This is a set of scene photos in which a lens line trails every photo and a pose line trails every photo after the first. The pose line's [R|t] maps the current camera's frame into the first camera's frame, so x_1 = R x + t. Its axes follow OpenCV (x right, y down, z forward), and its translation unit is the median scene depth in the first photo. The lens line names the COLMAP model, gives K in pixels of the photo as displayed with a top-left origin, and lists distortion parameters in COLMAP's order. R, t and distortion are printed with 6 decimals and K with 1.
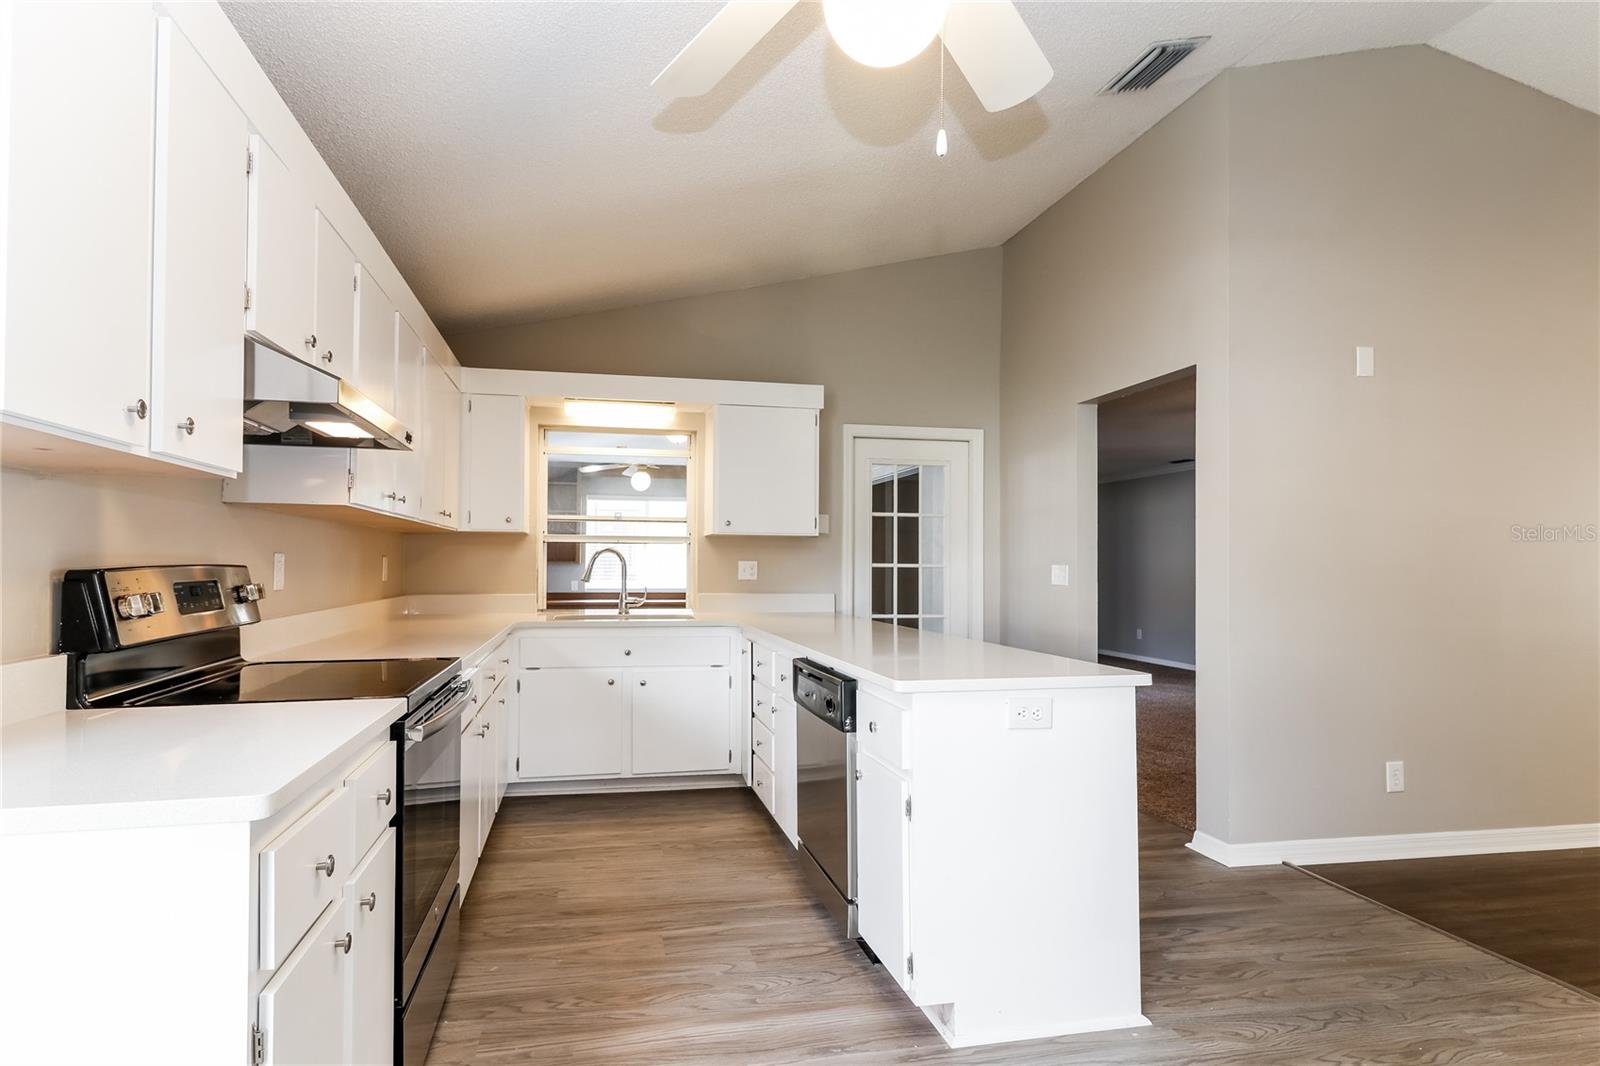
lens RADIAL K [[866.7, 0, 714.4], [0, 866.7, 544.2], [0, 0, 1]] dist [0.013798, -0.005617]
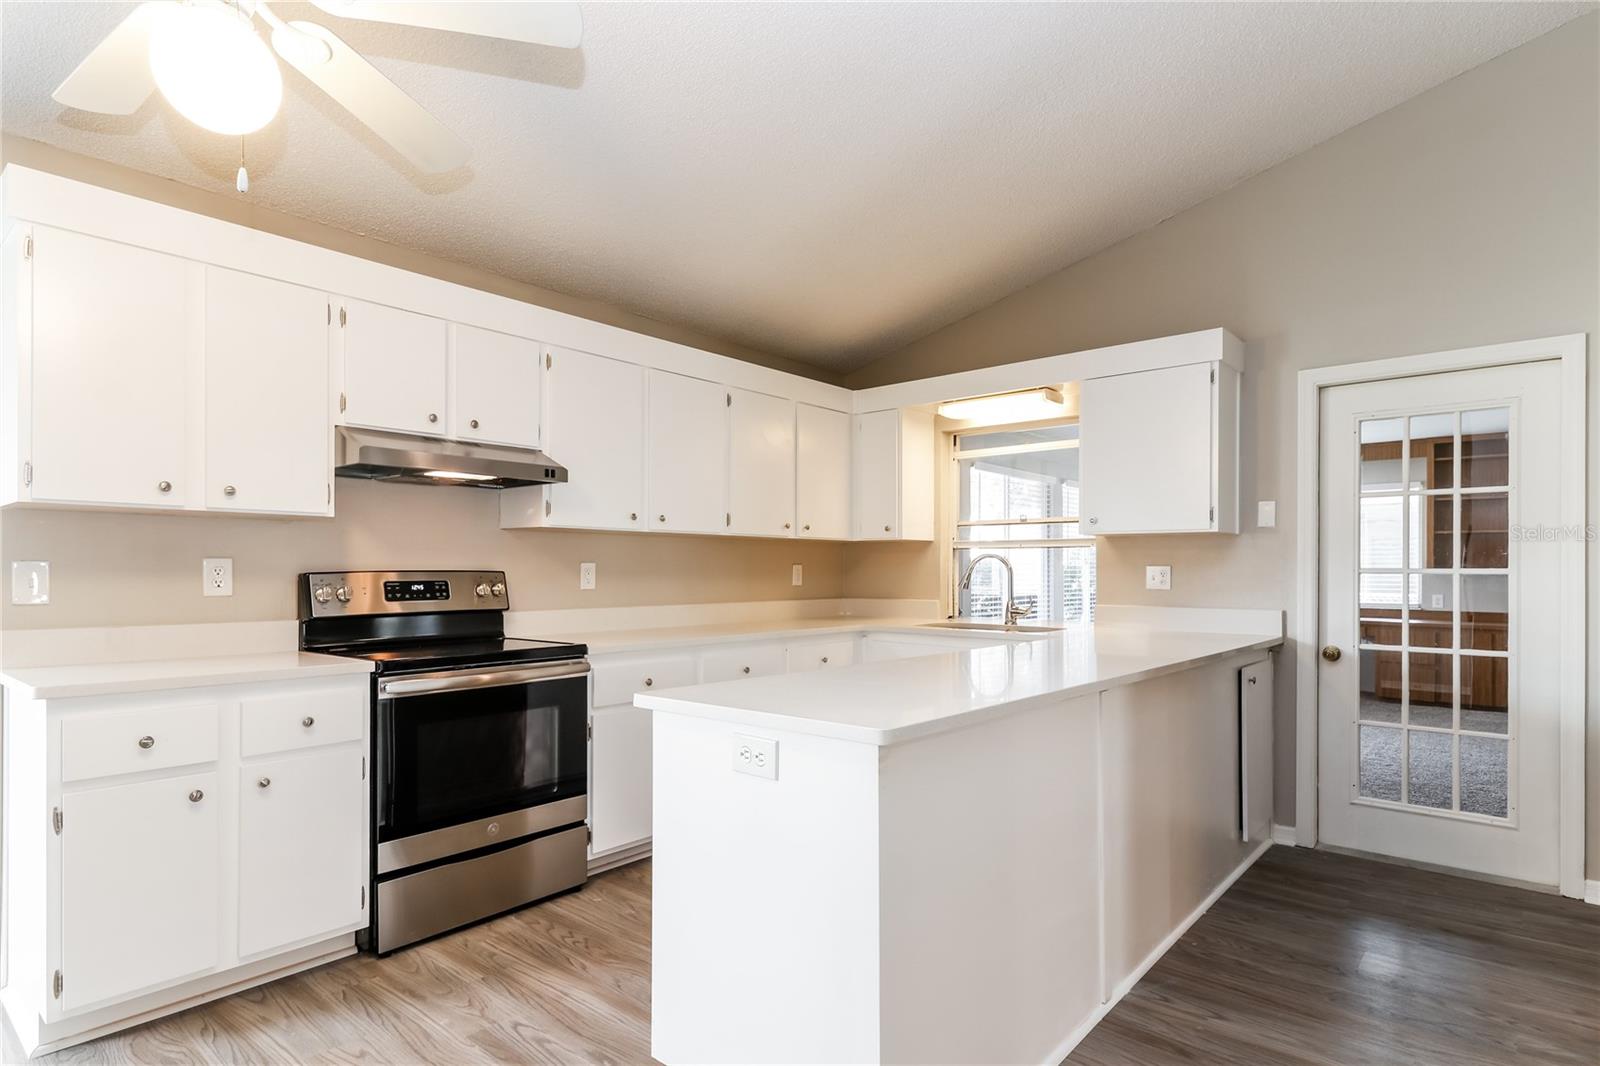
lens RADIAL K [[866.7, 0, 866.0], [0, 866.7, 564.9], [0, 0, 1]] dist [0.013798, -0.005617]
pose [[0.621537, -0.011091, -0.783307, 0.799057], [0.019845, 0.999802, 0.001590, 0.018574], [0.783134, -0.016533, 0.621633, 0.459735]]
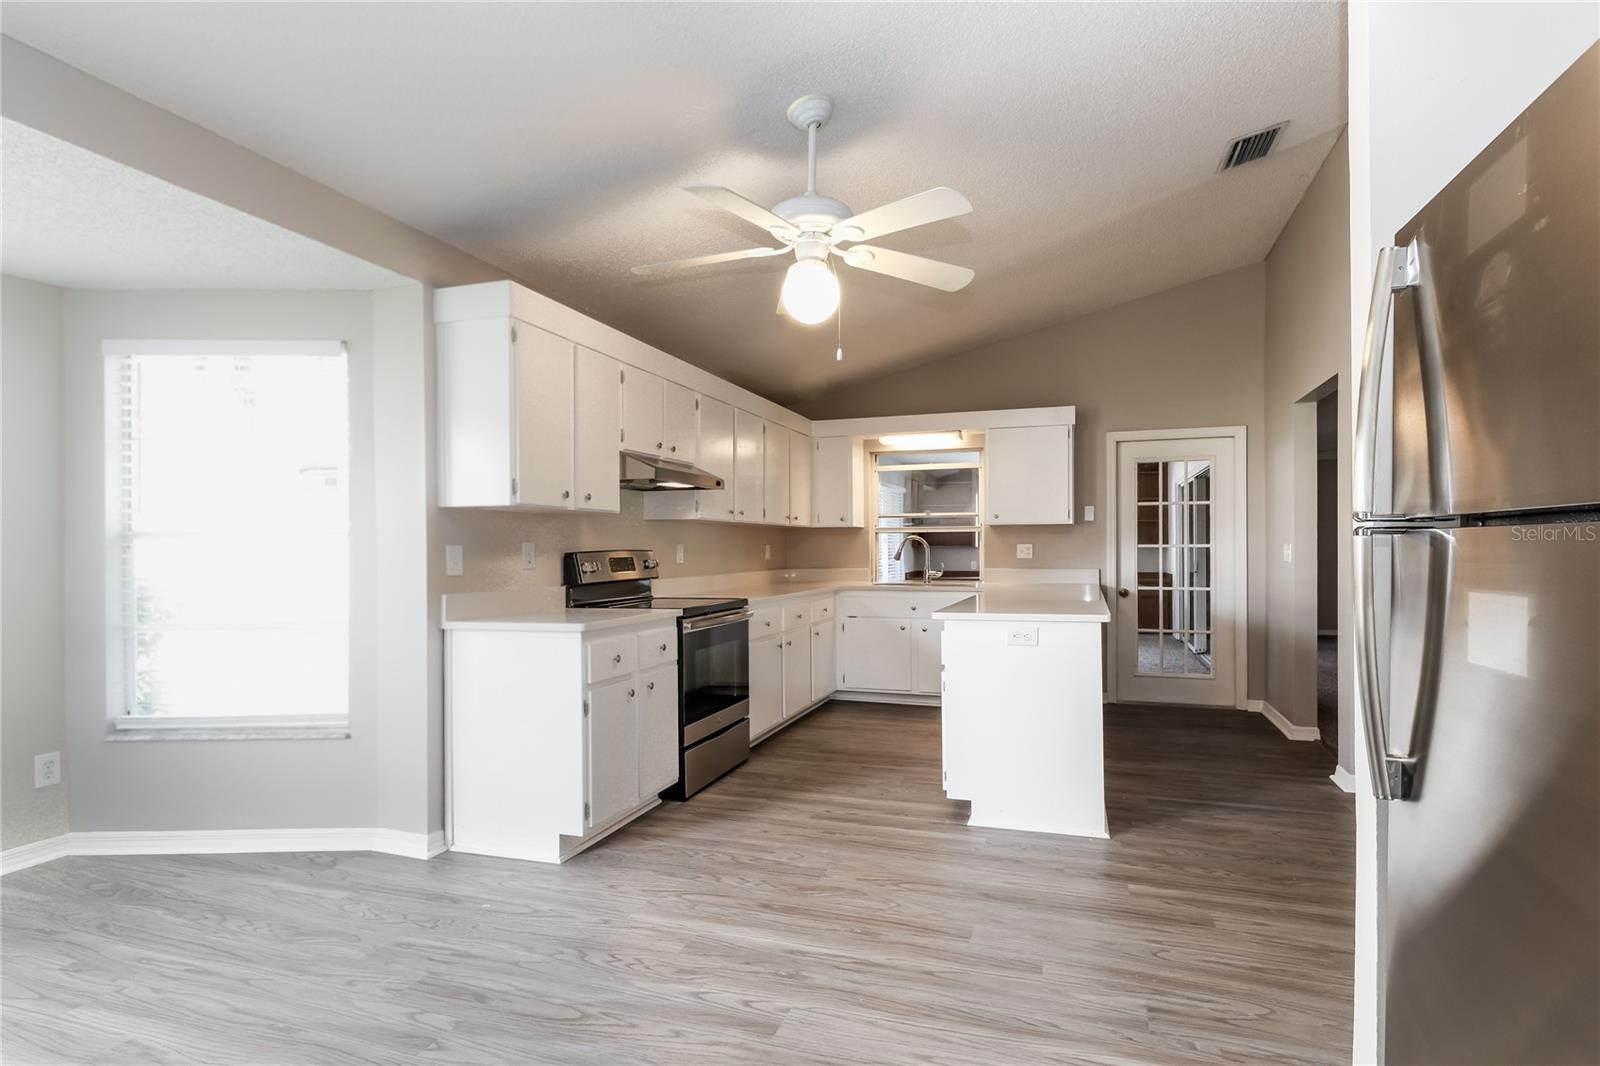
lens RADIAL K [[858.3, 0, 802.0], [0, 858.3, 543.0], [0, 0, 1]] dist [0.002377, 0.000369]
pose [[0.867894, -0.014797, -0.496529, 0.623960], [0.022878, 0.999686, 0.010197, -0.004843], [0.496222, -0.020210, 0.867960, -0.469258]]
